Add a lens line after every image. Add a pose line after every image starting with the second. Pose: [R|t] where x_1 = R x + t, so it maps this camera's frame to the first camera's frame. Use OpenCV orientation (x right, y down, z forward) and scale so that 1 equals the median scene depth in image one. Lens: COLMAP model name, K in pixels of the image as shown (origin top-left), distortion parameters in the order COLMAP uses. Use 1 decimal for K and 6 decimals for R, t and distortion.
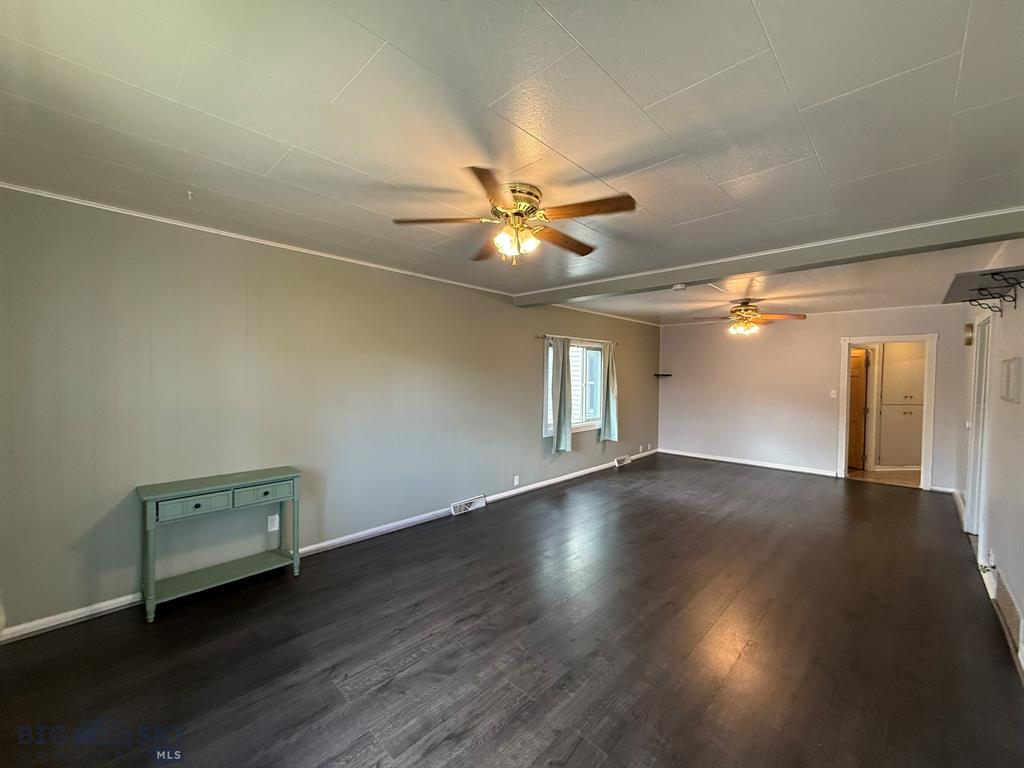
lens RADIAL K [[407.9, 0, 512.0], [0, 407.9, 382.3], [0, 0, 1]] dist [0.000094, -0.001156]
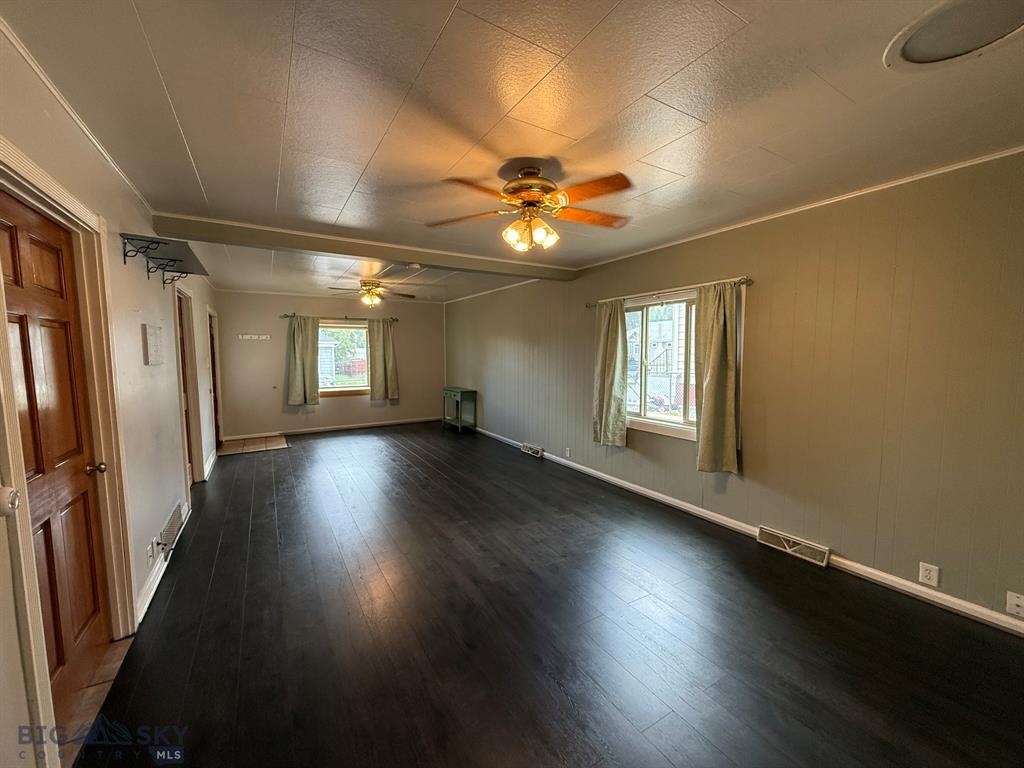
lens RADIAL K [[407.9, 0, 513.5], [0, 407.9, 384.0], [0, 0, 1]] dist [0.000094, -0.001156]
pose [[-0.248377, 0.051447, -0.967296, 1.014655], [-0.035469, 0.997436, 0.062158, 0.011379], [0.968014, 0.049748, -0.245915, 1.104848]]
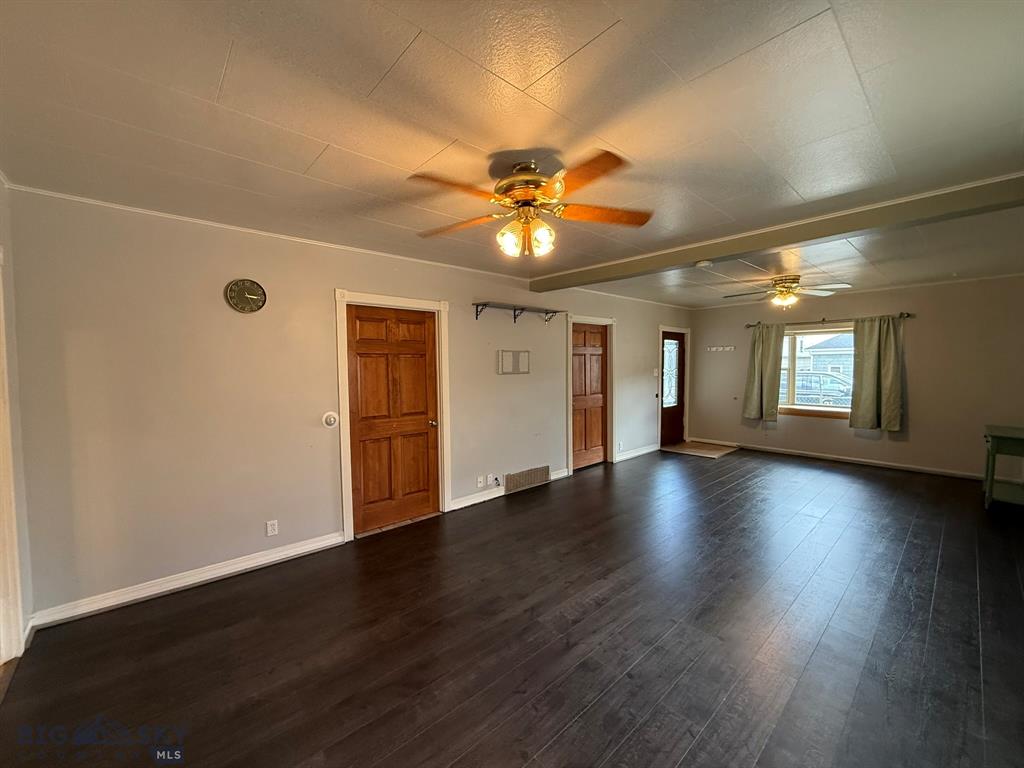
lens RADIAL K [[407.9, 0, 507.7], [0, 407.9, 385.6], [0, 0, 1]] dist [0.000094, -0.001156]
pose [[-0.997256, -0.020973, 0.071000, 0.554084], [-0.014514, 0.995809, 0.090300, -0.019331], [-0.072596, 0.089021, -0.993381, 1.407464]]
